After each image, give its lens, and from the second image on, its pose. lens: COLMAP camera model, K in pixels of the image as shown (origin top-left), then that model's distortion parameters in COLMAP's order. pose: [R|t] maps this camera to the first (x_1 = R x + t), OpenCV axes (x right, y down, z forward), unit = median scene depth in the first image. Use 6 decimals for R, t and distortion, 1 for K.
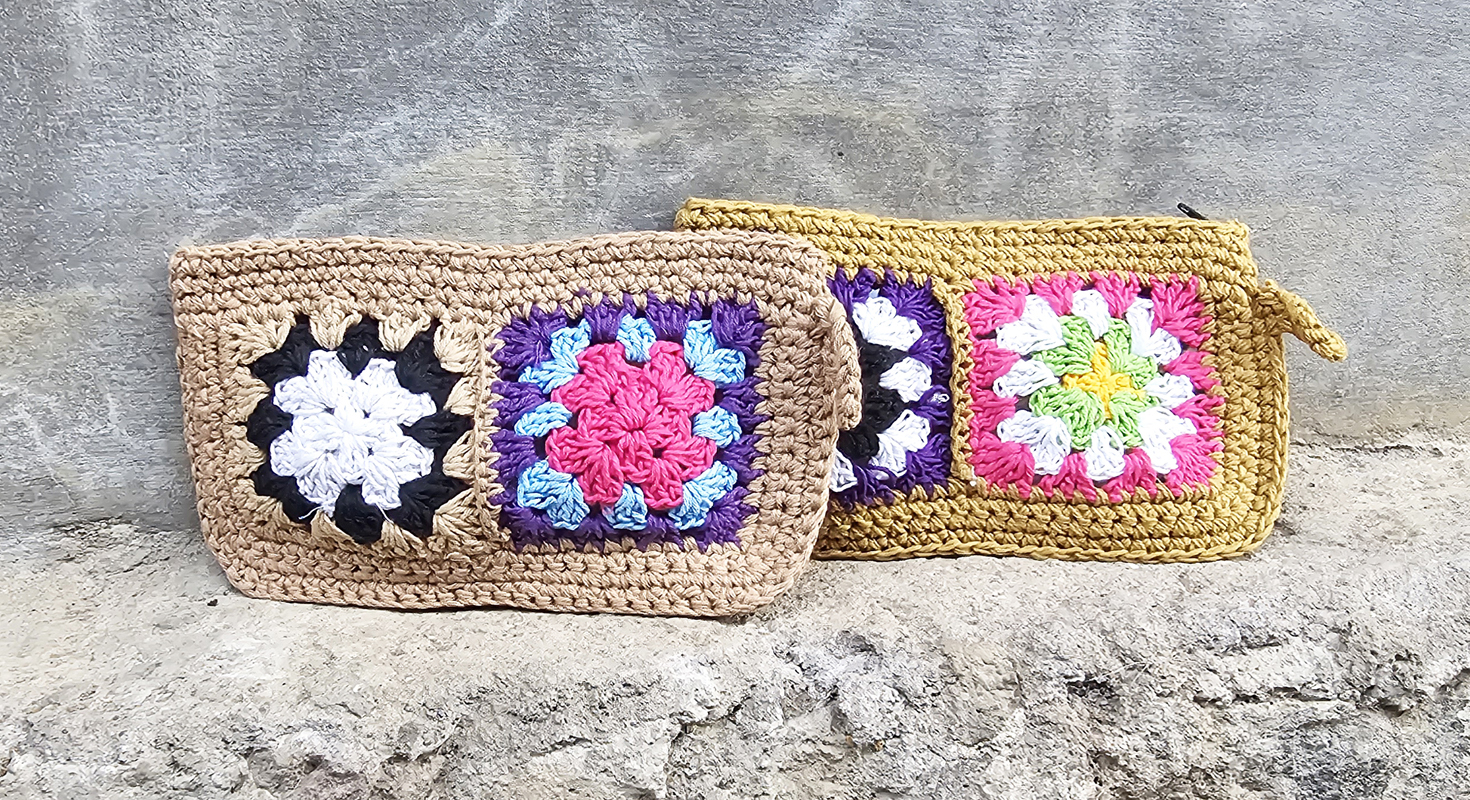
lens RADIAL K [[1623.8, 0, 575.2], [0, 1623.8, 452.1], [0, 0, 1]] dist [-0.007070, 0.014523]
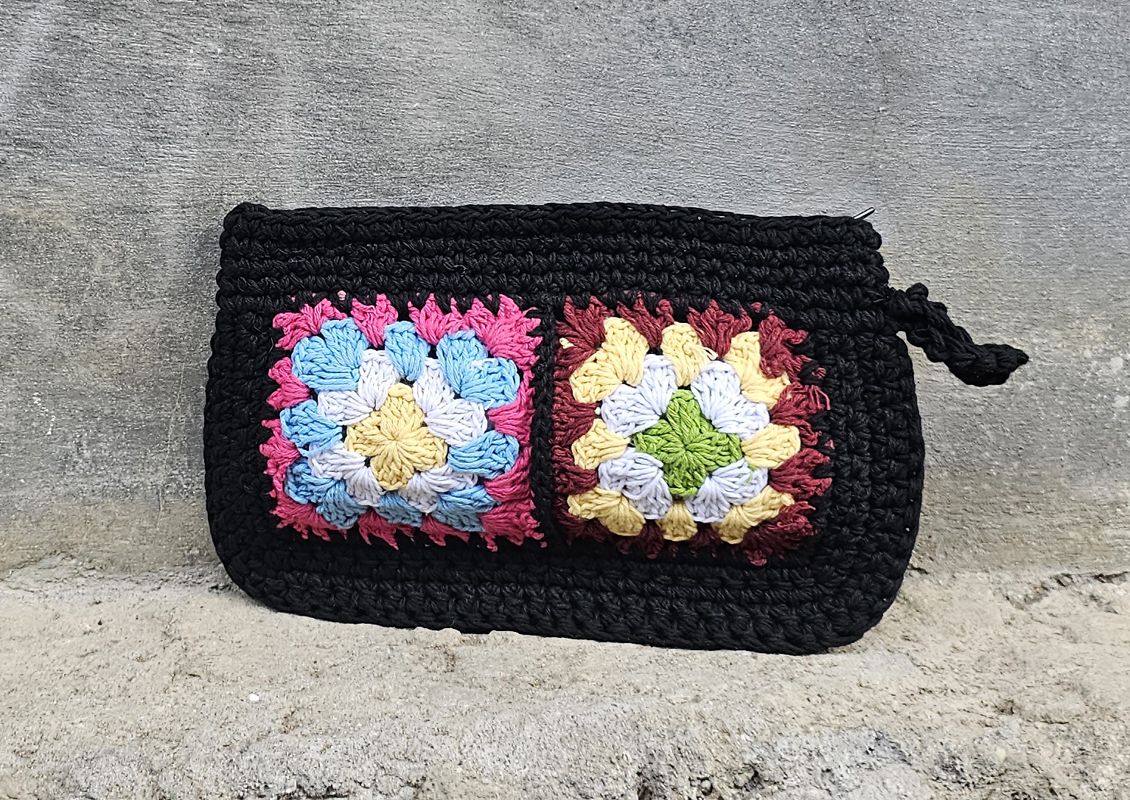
lens RADIAL K [[2078.1, 0, 318.9], [0, 2078.1, 157.8], [0, 0, 1]] dist [0.161774, -0.585224]
pose [[0.987250, 0.018496, -0.158099, 0.592364], [-0.039001, 0.991059, -0.127600, -0.090331], [0.154326, 0.132139, 0.979144, -0.235197]]
